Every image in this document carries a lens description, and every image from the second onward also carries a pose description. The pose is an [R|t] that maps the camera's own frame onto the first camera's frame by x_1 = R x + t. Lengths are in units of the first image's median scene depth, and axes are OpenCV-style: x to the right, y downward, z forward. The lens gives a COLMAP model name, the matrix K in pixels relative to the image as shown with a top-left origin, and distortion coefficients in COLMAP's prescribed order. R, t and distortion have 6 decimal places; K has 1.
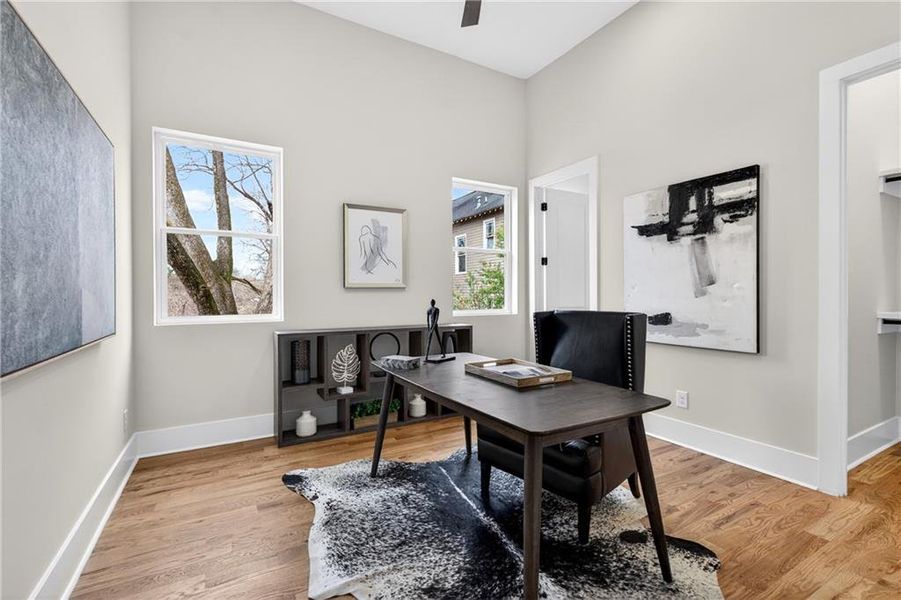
lens RADIAL K [[397.7, 0, 445.5], [0, 397.7, 295.9], [0, 0, 1]] dist [0.002226, -0.000540]
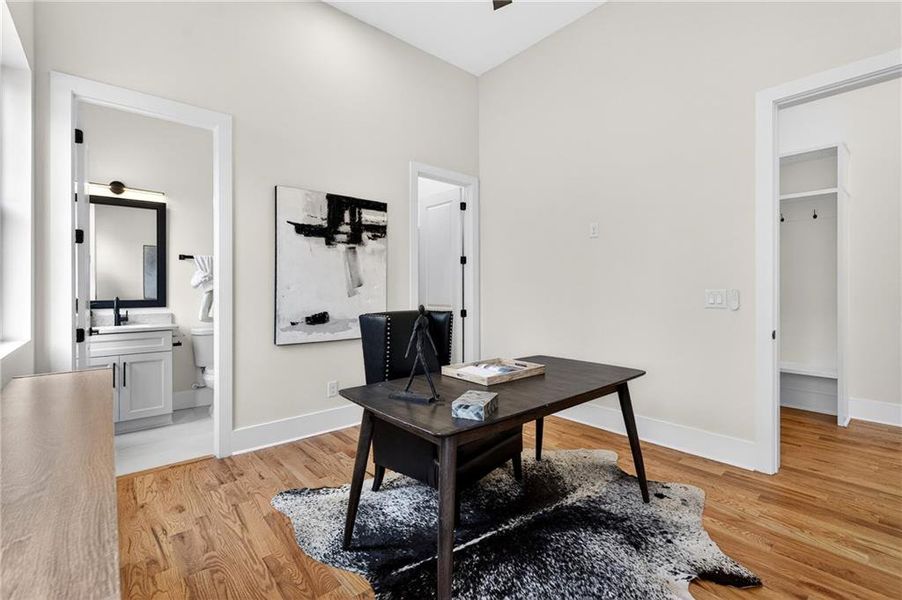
lens RADIAL K [[398.1, 0, 446.0], [0, 398.1, 295.9], [0, 0, 1]] dist [0.002226, -0.000540]
pose [[-0.181132, 0.009197, 0.983416, -0.577010], [0.022071, 0.999742, -0.005284, 0.011888], [-0.983211, 0.020748, -0.181288, 0.936565]]
